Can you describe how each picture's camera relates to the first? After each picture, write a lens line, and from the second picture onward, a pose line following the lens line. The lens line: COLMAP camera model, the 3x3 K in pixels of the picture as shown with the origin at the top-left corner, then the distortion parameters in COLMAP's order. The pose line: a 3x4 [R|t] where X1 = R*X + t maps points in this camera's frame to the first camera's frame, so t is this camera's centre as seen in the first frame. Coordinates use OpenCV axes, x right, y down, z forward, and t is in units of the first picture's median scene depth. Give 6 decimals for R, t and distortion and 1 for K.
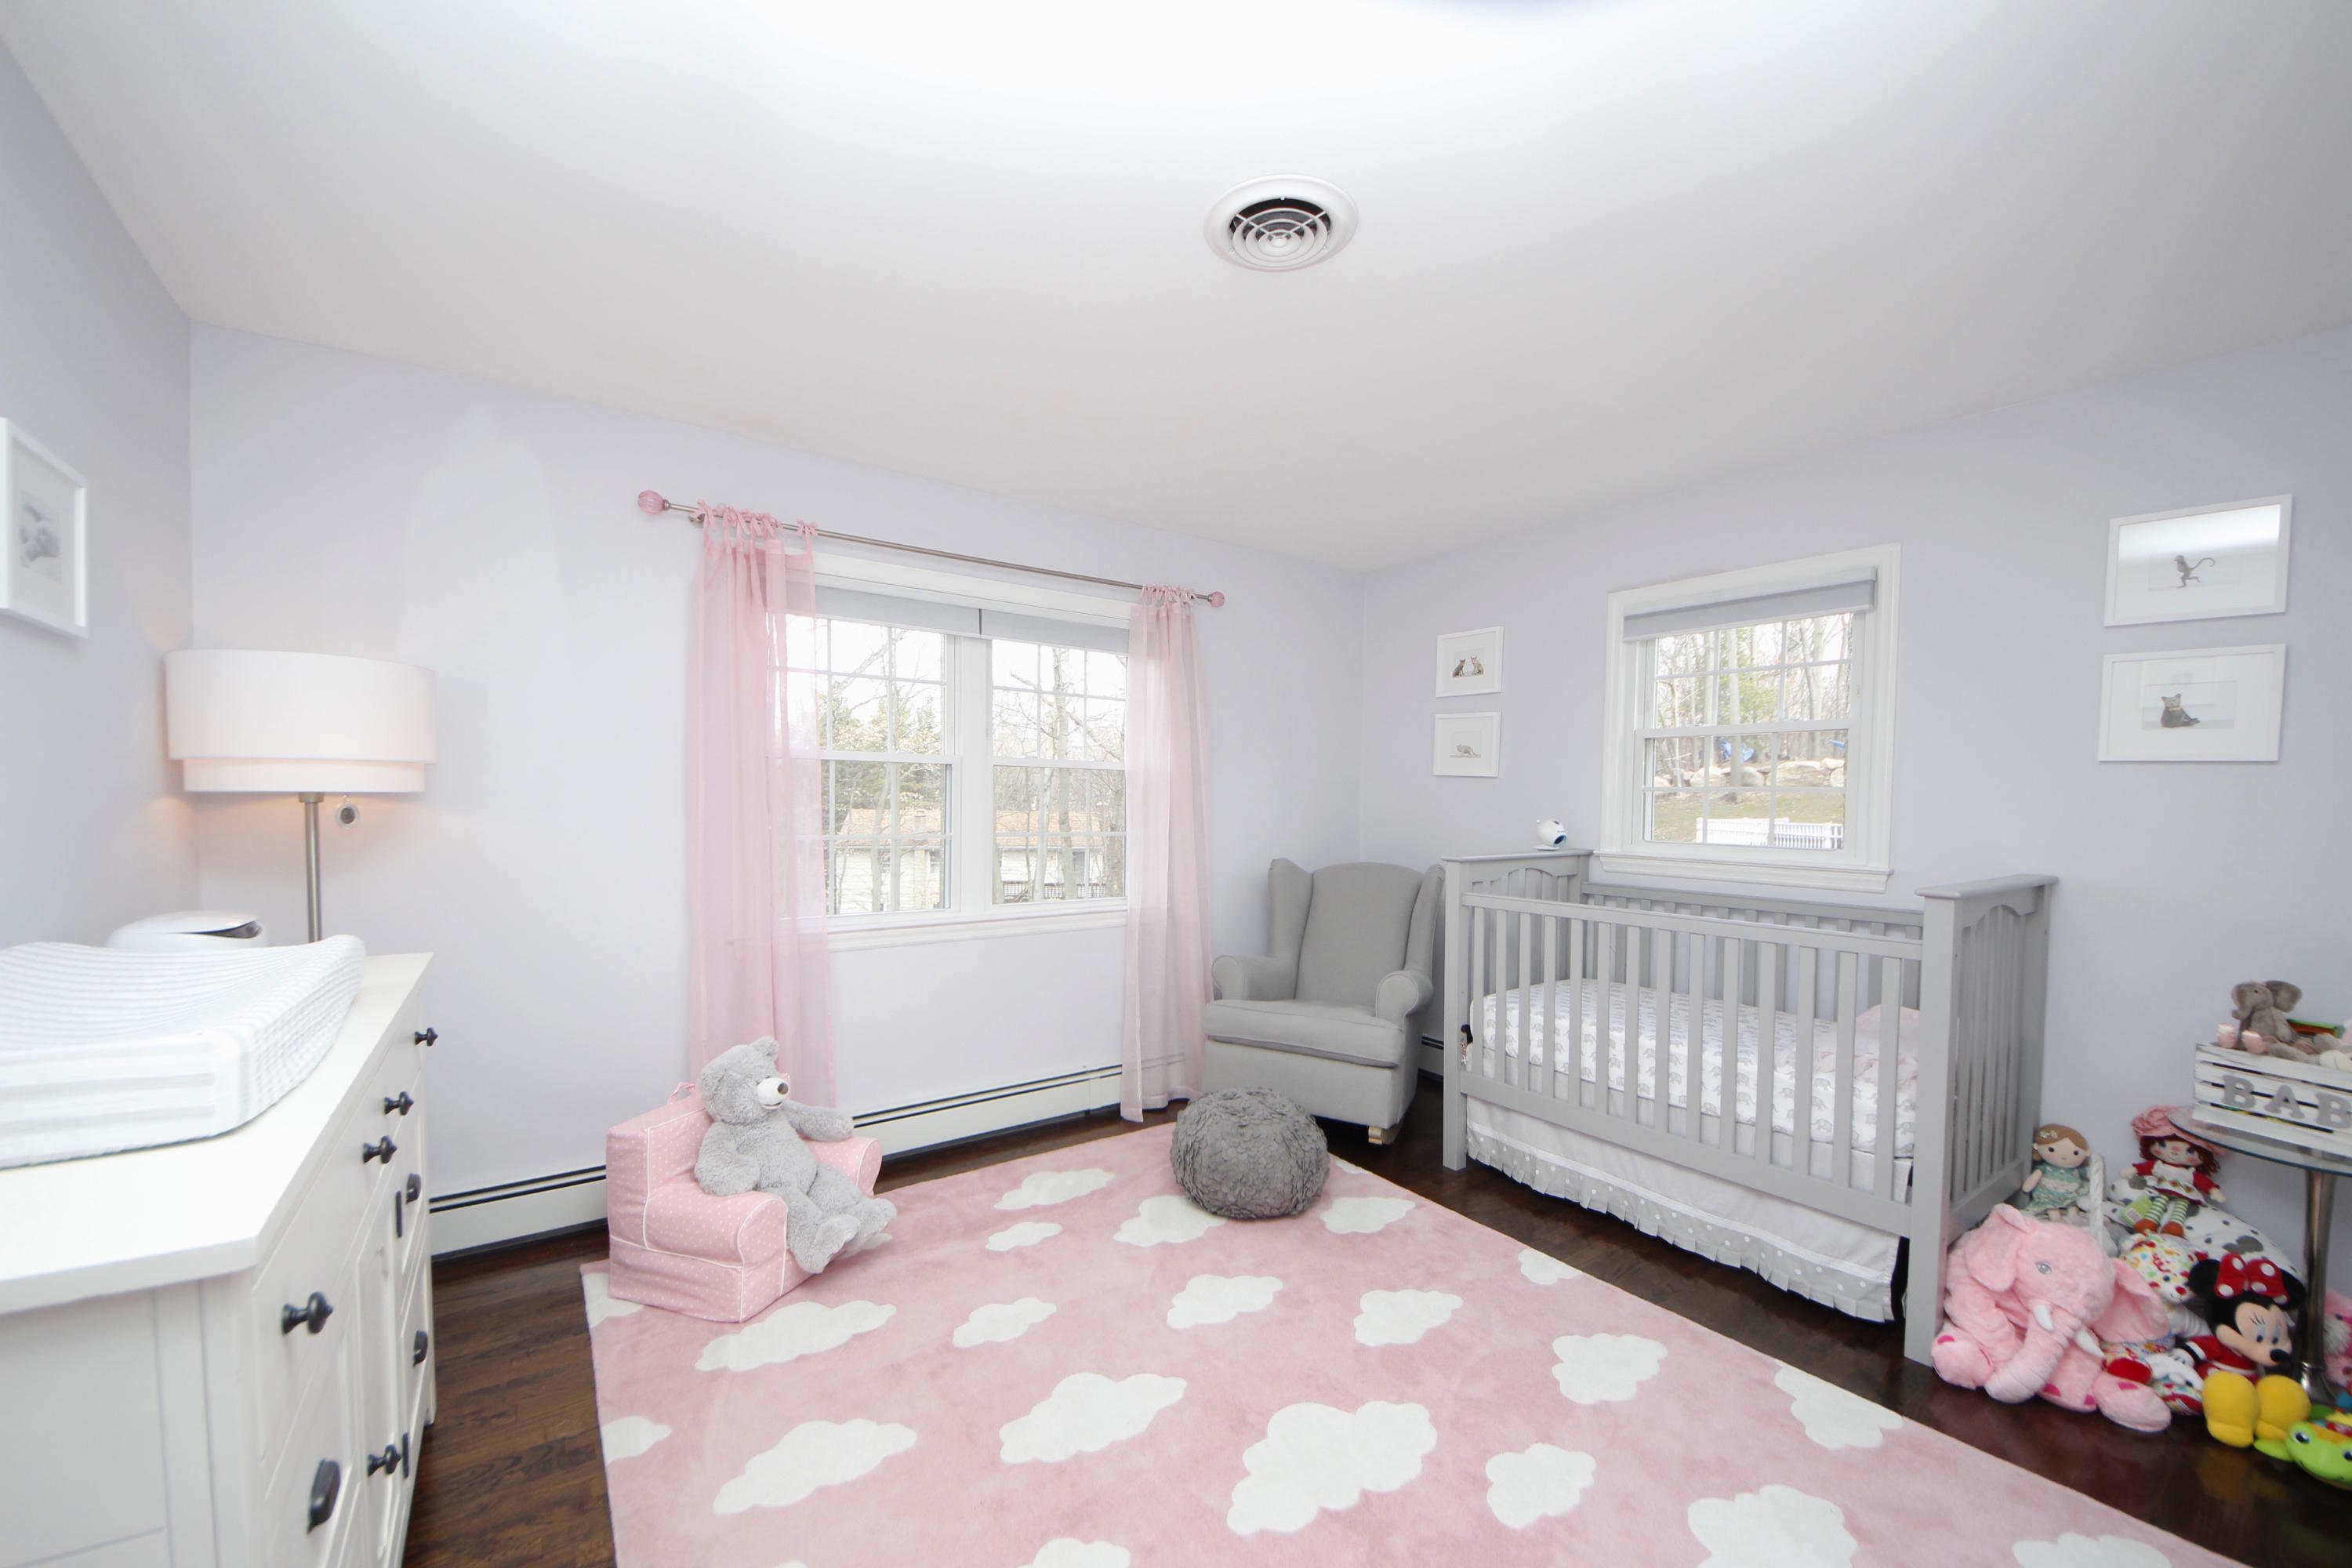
lens RADIAL K [[963.0, 0, 1175.3], [0, 963.0, 789.0], [0, 0, 1]] dist [-0.003556, -0.000553]
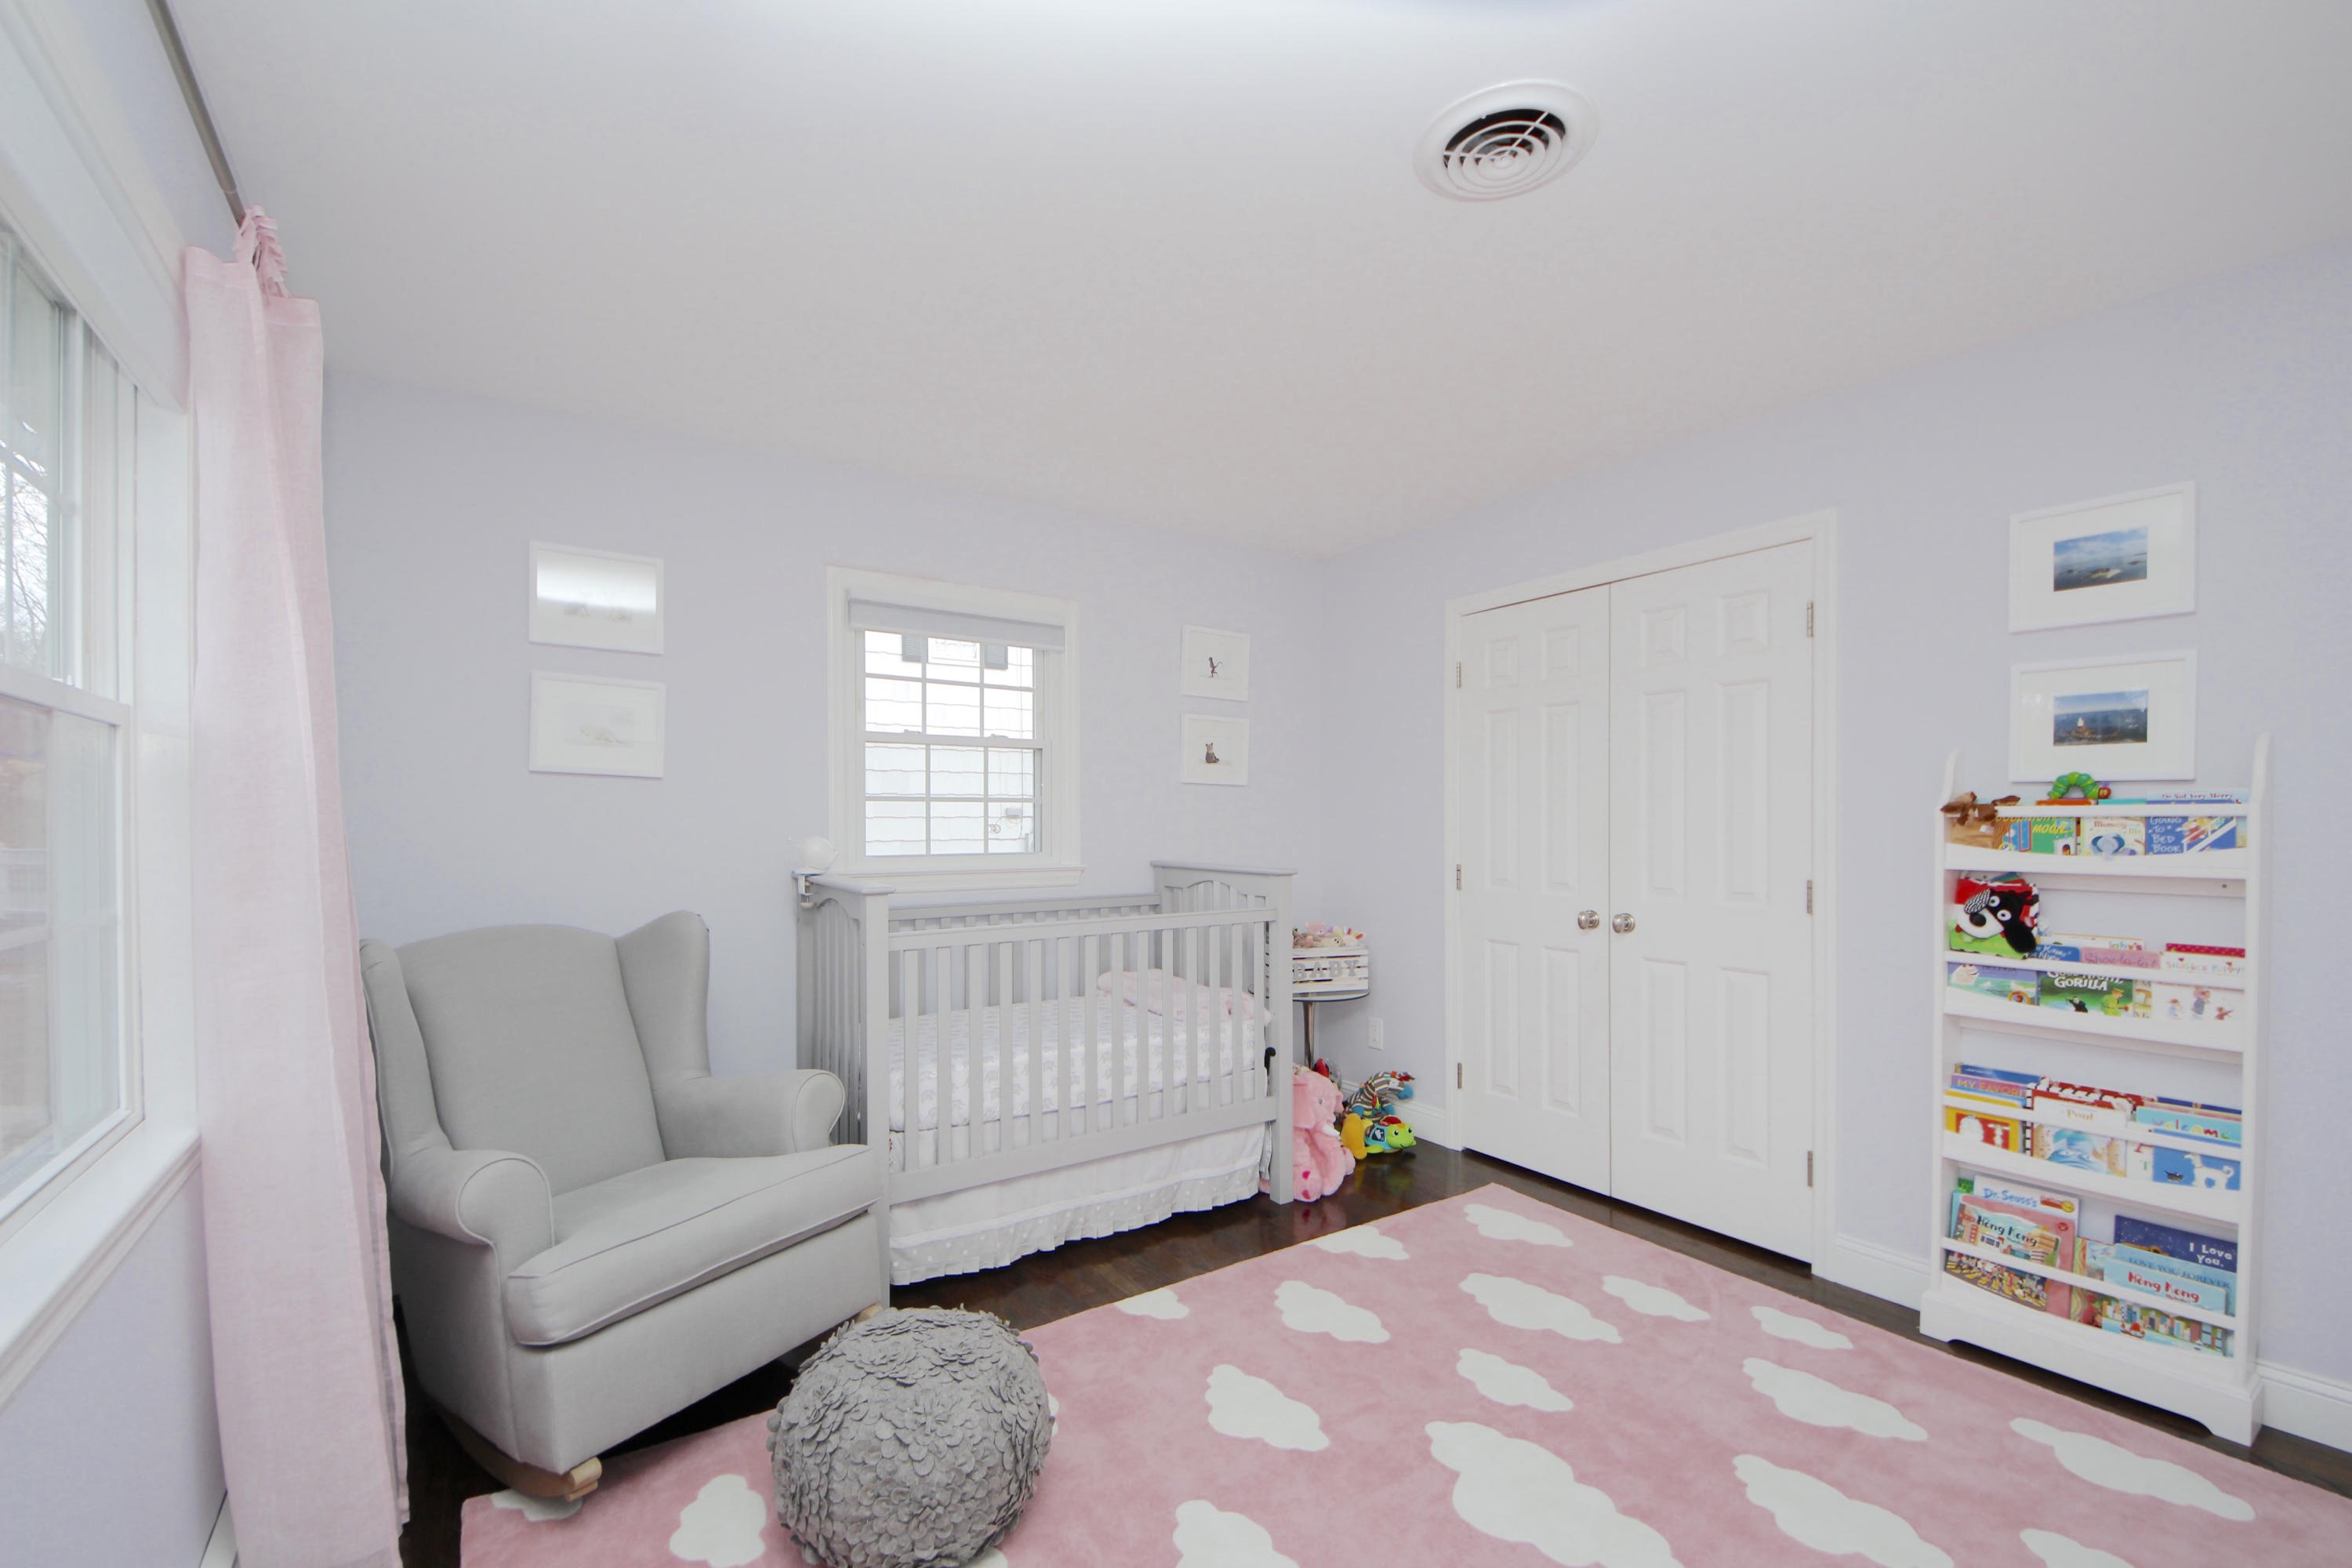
lens RADIAL K [[1002.2, 0, 1172.8], [0, 1002.2, 803.9], [0, 0, 1]] dist [0.005147, 0.000042]
pose [[-0.009308, 0.009448, 0.999912, -0.558365], [-0.004984, 0.999943, -0.009495, 0.017611], [-0.999944, -0.005072, -0.009260, 0.925716]]
